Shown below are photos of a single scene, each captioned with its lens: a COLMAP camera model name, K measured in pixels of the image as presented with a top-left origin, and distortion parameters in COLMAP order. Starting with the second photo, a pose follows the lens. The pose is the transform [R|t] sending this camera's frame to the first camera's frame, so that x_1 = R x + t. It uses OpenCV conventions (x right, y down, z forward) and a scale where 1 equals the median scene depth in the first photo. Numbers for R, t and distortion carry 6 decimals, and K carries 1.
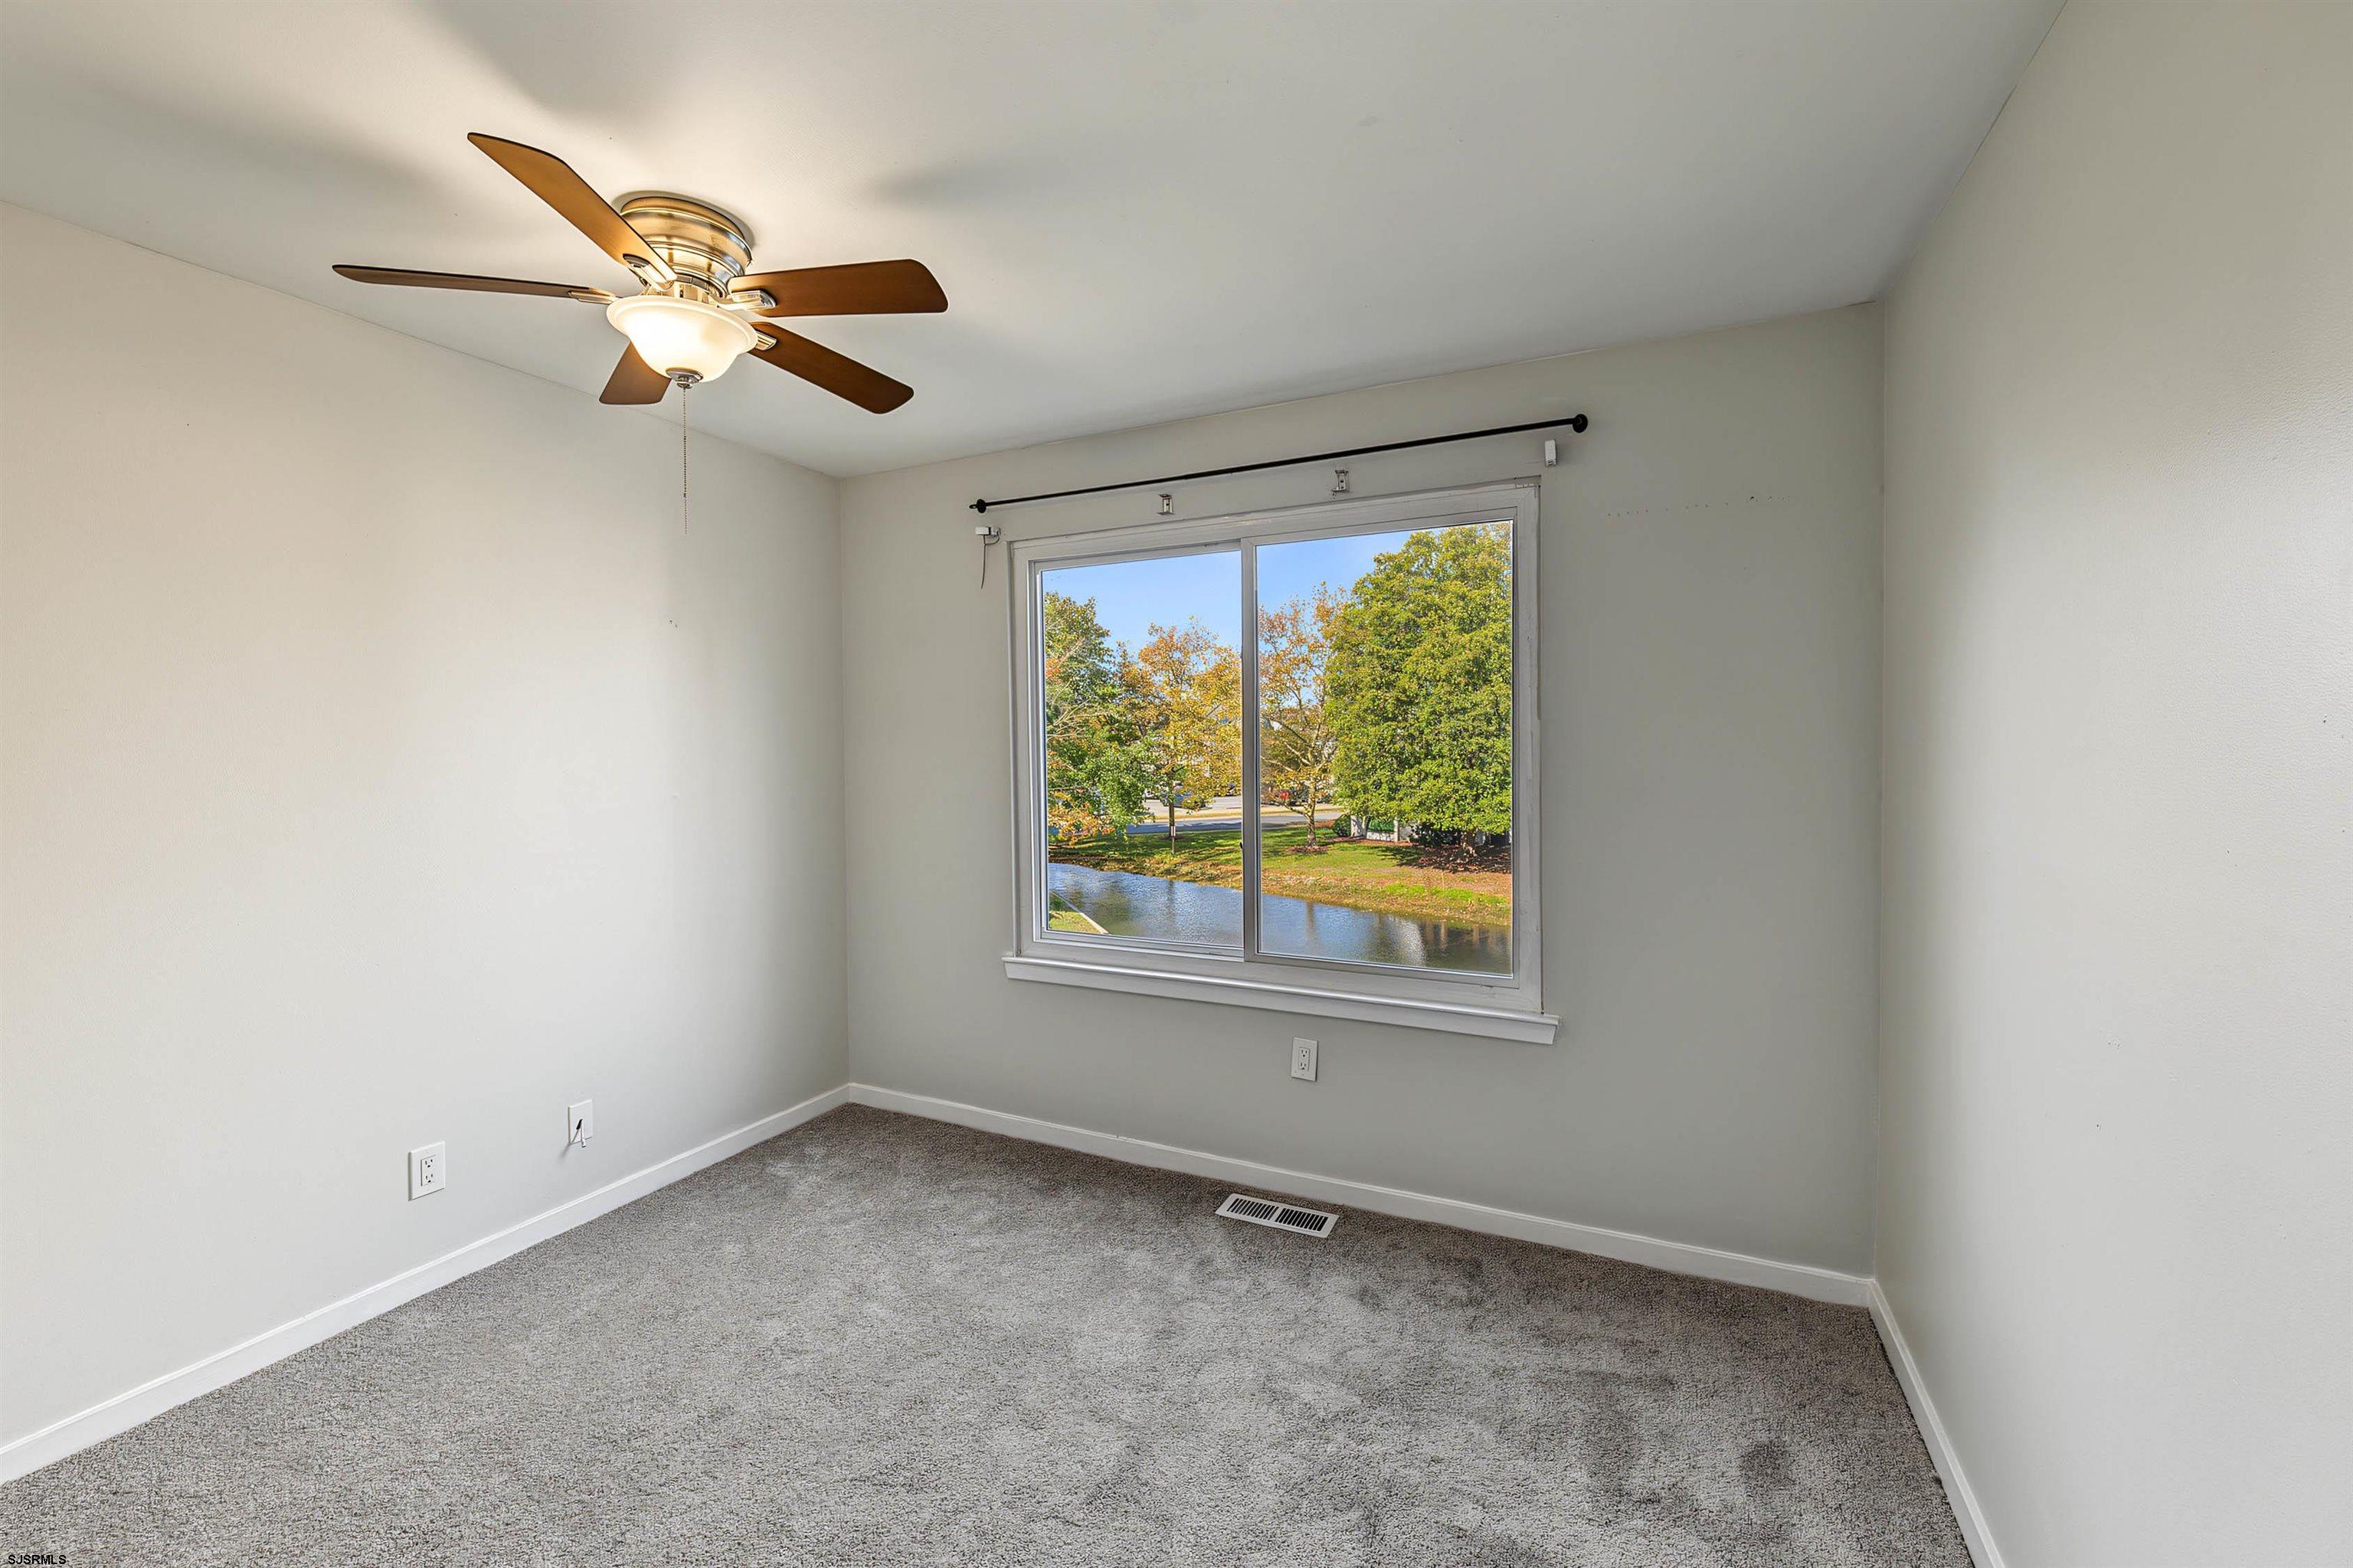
lens RADIAL K [[928.5, 0, 1167.7], [0, 928.5, 779.6], [0, 0, 1]] dist [-0.007259, -0.000014]
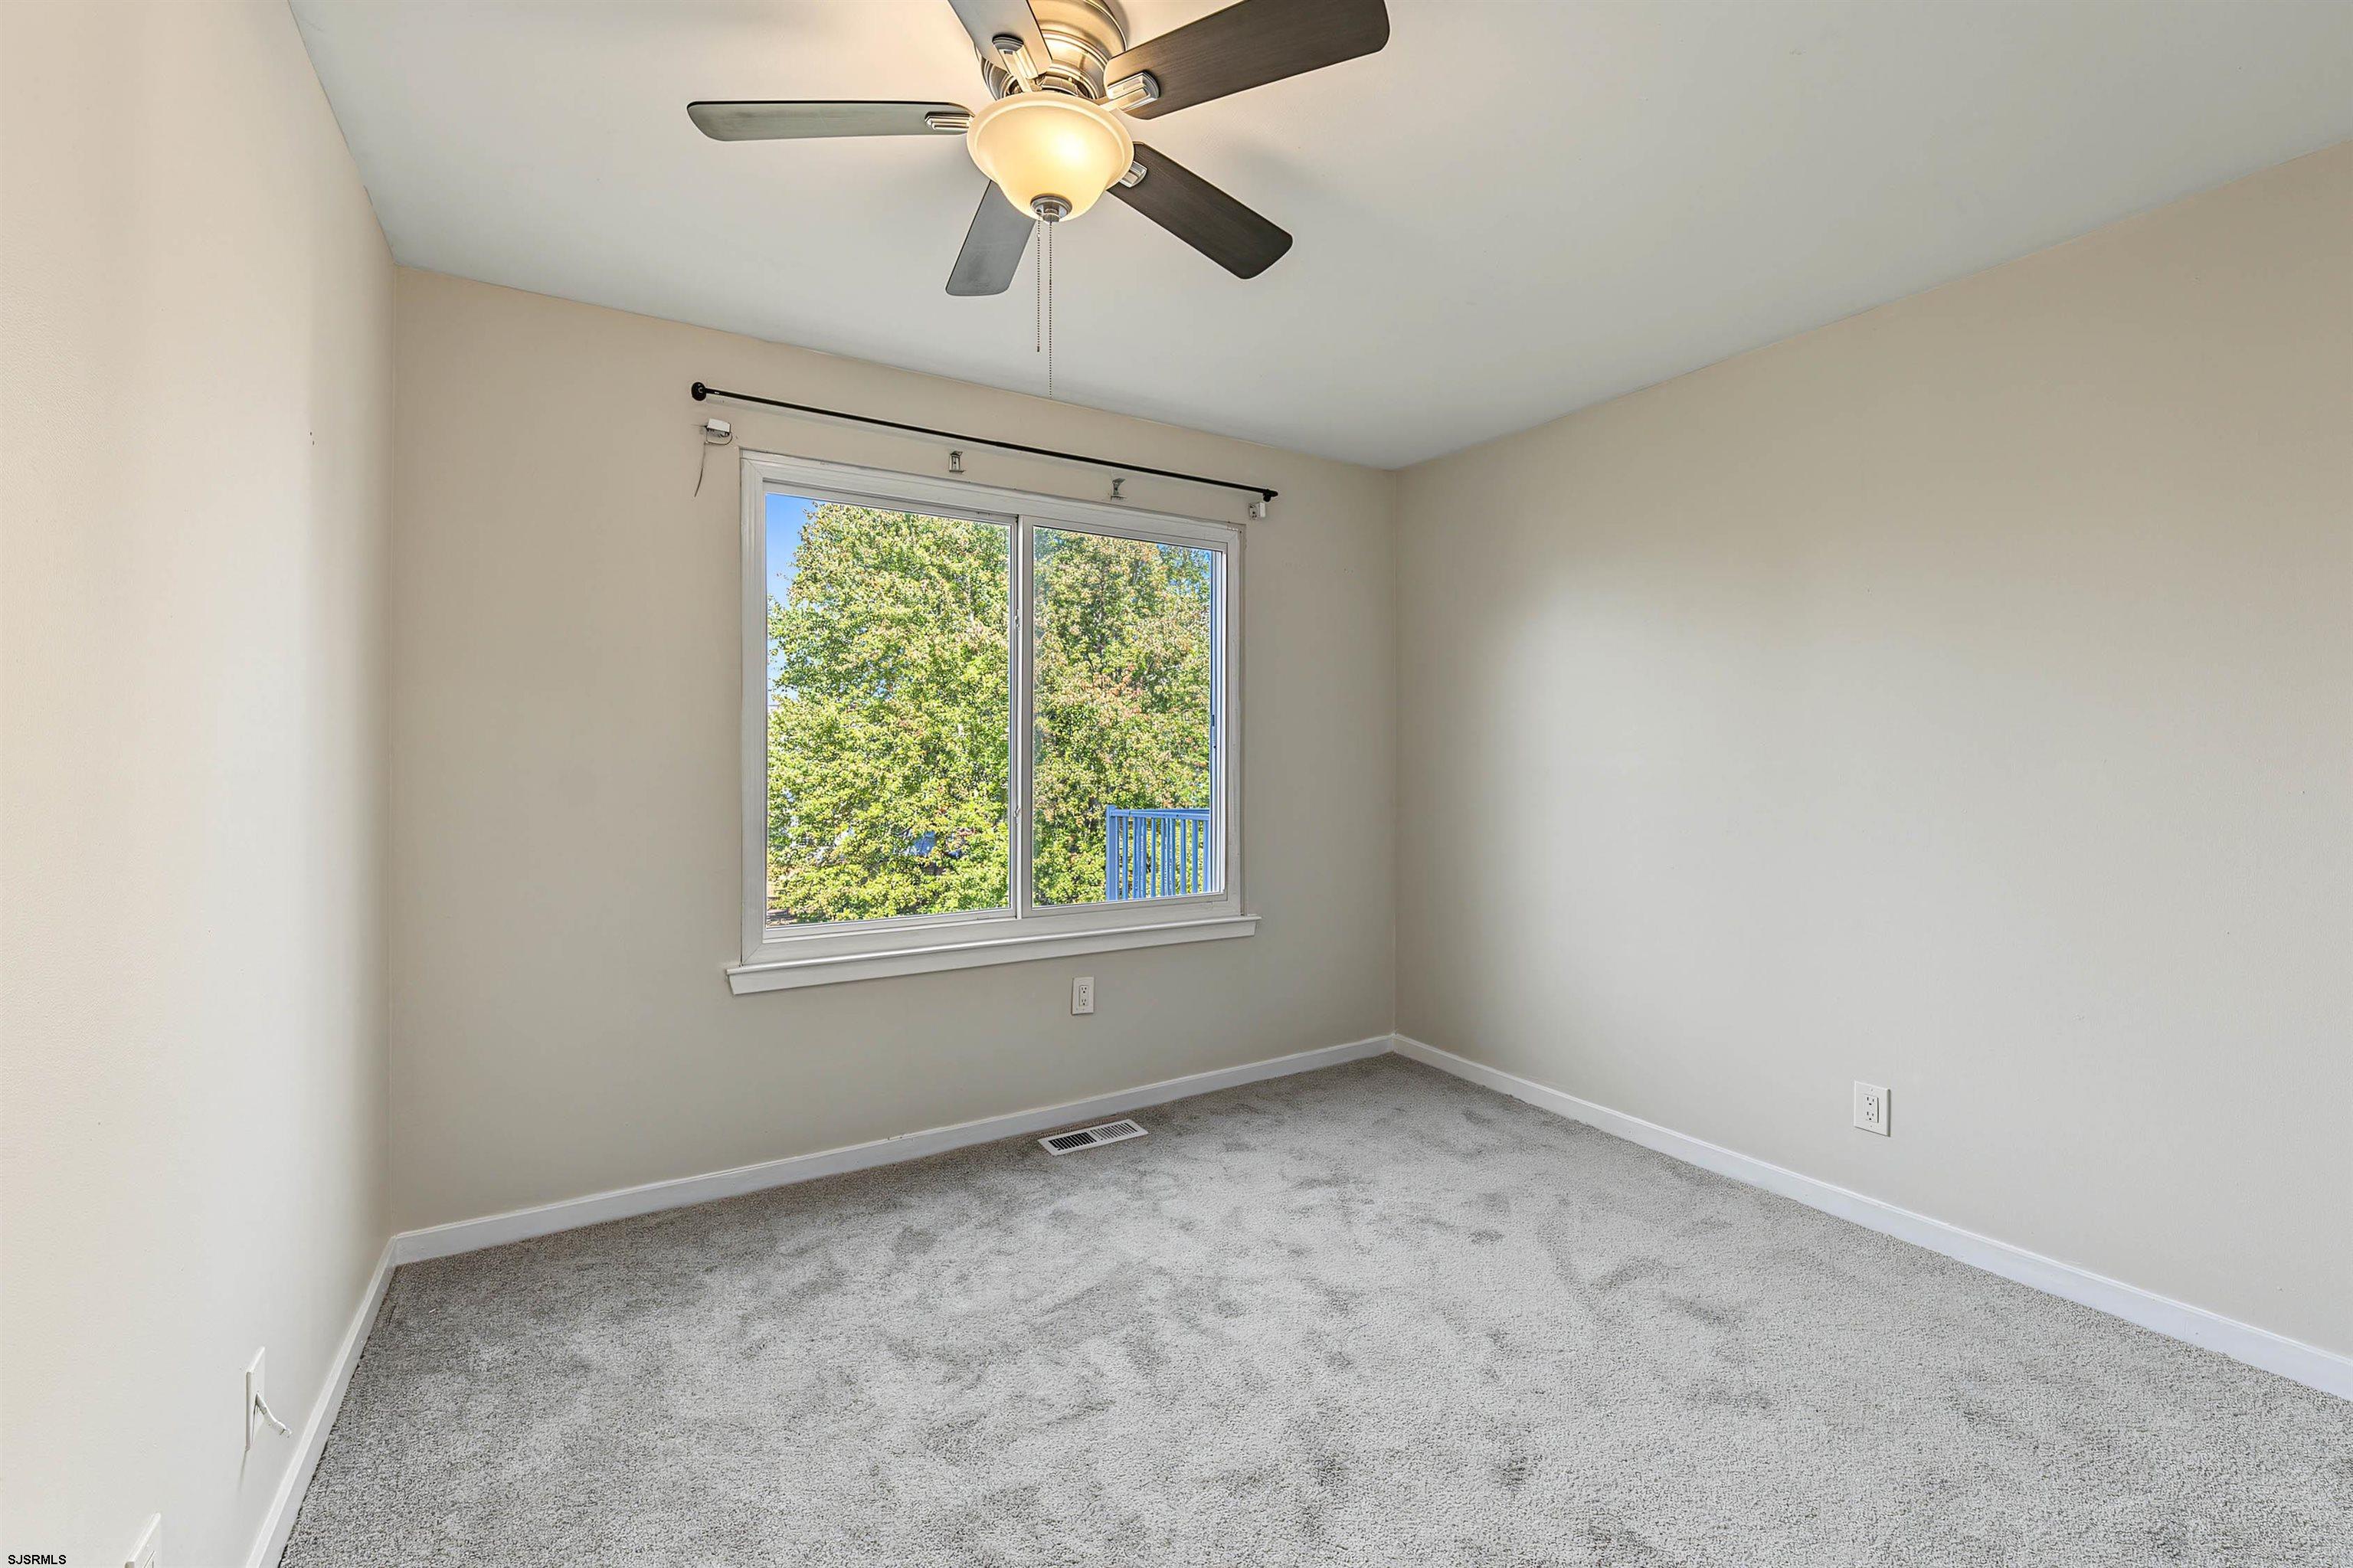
lens RADIAL K [[942.1, 0, 1091.0], [0, 942.1, 776.4], [0, 0, 1]] dist [-0.002022, 0.000003]
pose [[0.568600, -0.000803, 0.822614, -0.804139], [0.016840, 0.999801, -0.010664, 0.050345], [-0.822442, 0.019916, 0.568501, 0.348396]]
